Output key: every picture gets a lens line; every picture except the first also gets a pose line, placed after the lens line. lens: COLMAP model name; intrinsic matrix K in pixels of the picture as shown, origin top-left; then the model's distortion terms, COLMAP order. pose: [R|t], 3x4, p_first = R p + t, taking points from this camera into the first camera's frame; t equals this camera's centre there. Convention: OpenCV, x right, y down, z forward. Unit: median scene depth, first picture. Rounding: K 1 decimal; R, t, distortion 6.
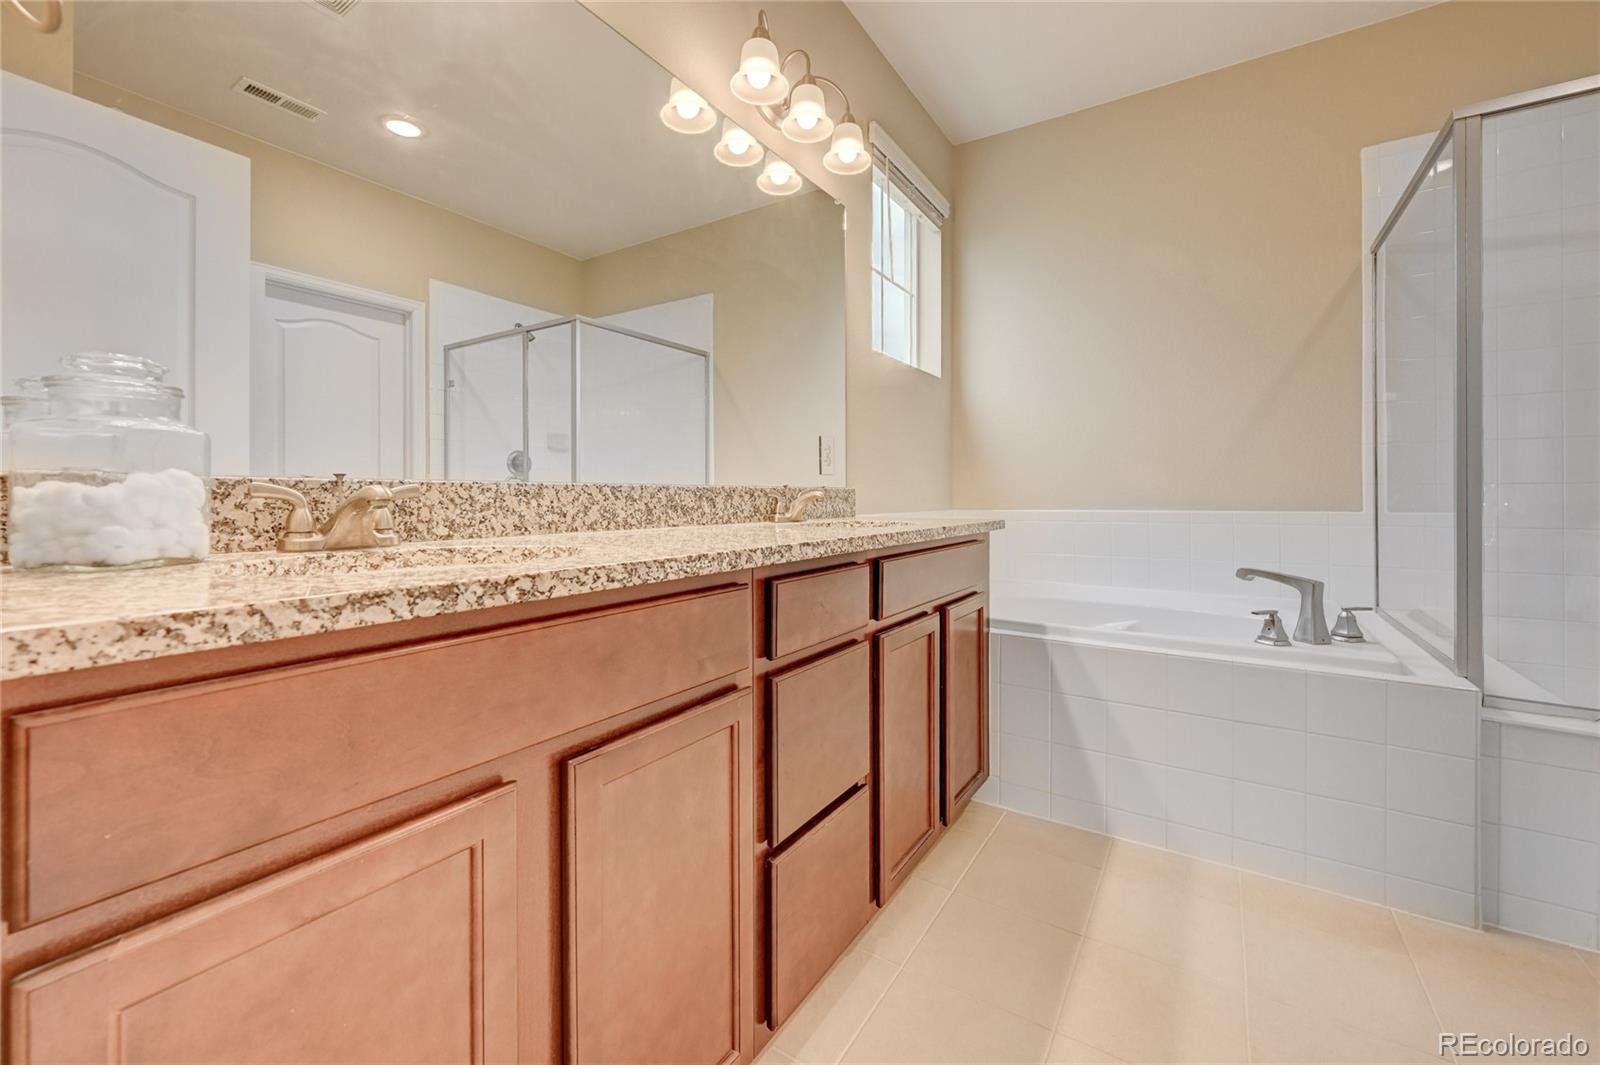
lens RADIAL K [[646.4, 0, 804.8], [0, 646.4, 500.0], [0, 0, 1]] dist [-0.002830, -0.000207]
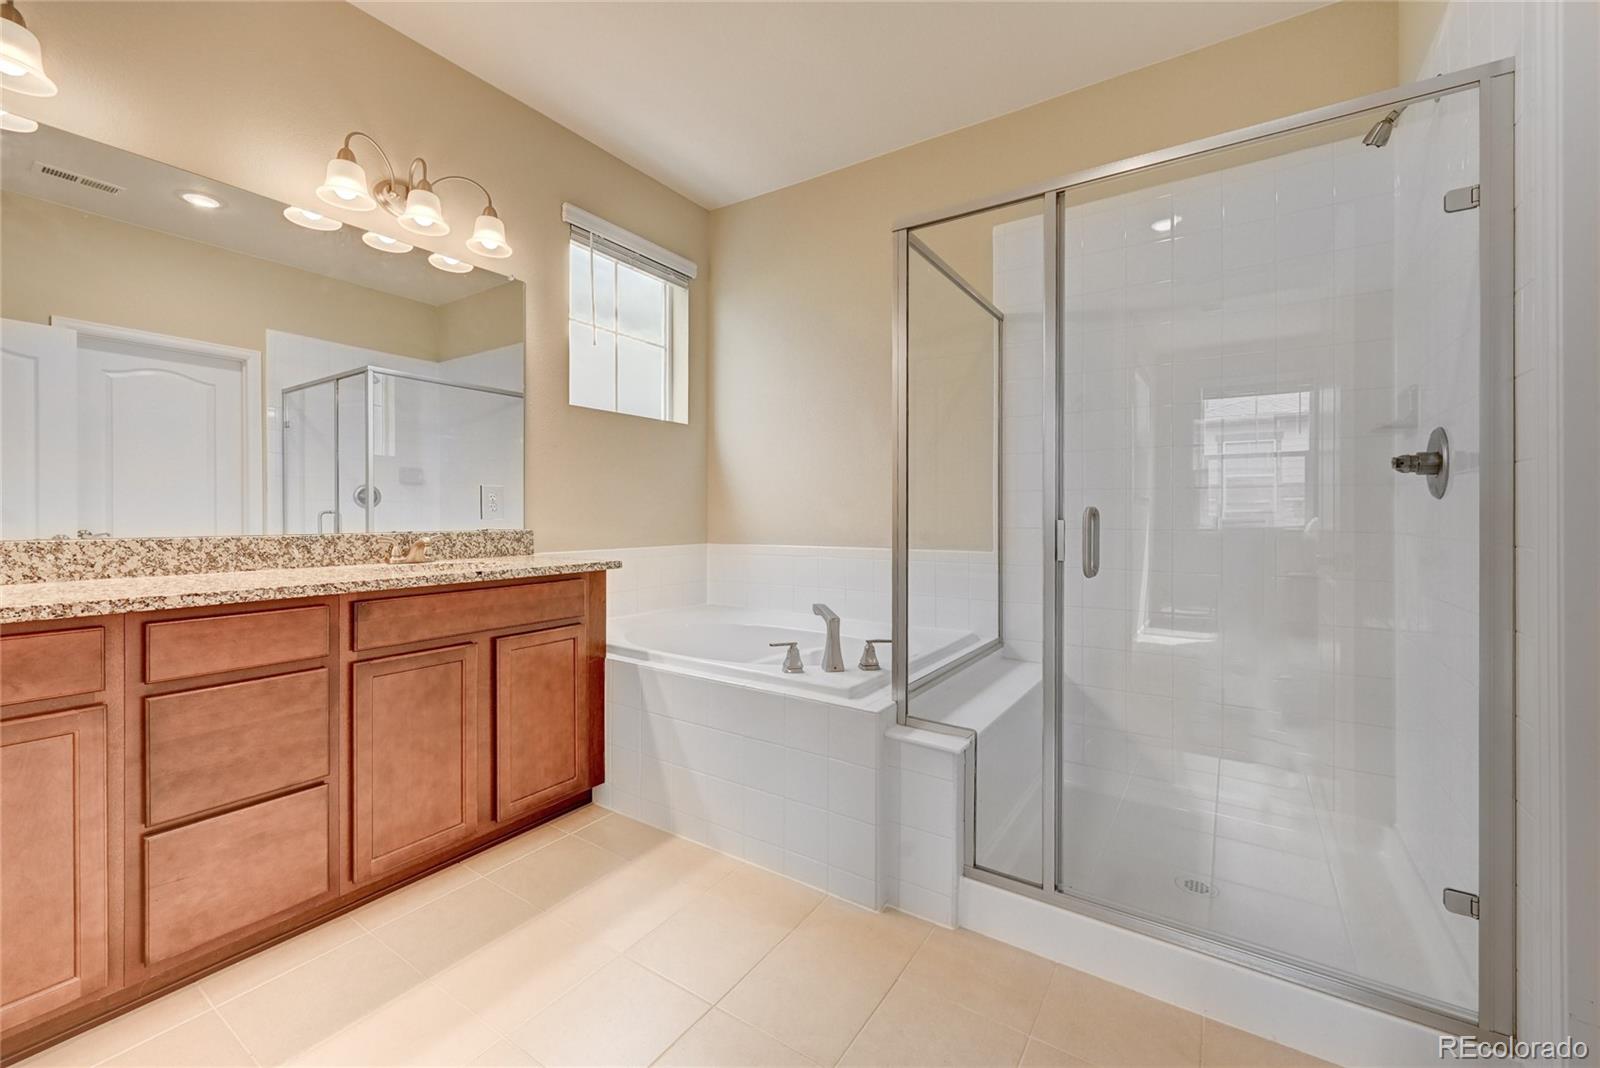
lens RADIAL K [[639.9, 0, 811.3], [0, 639.9, 519.3], [0, 0, 1]] dist [-0.002352, 0.000443]
pose [[0.999920, 0.003475, -0.012136, 0.878952], [-0.003430, 0.999987, 0.003740, -0.063910], [0.012149, -0.003699, 0.999919, -0.182219]]
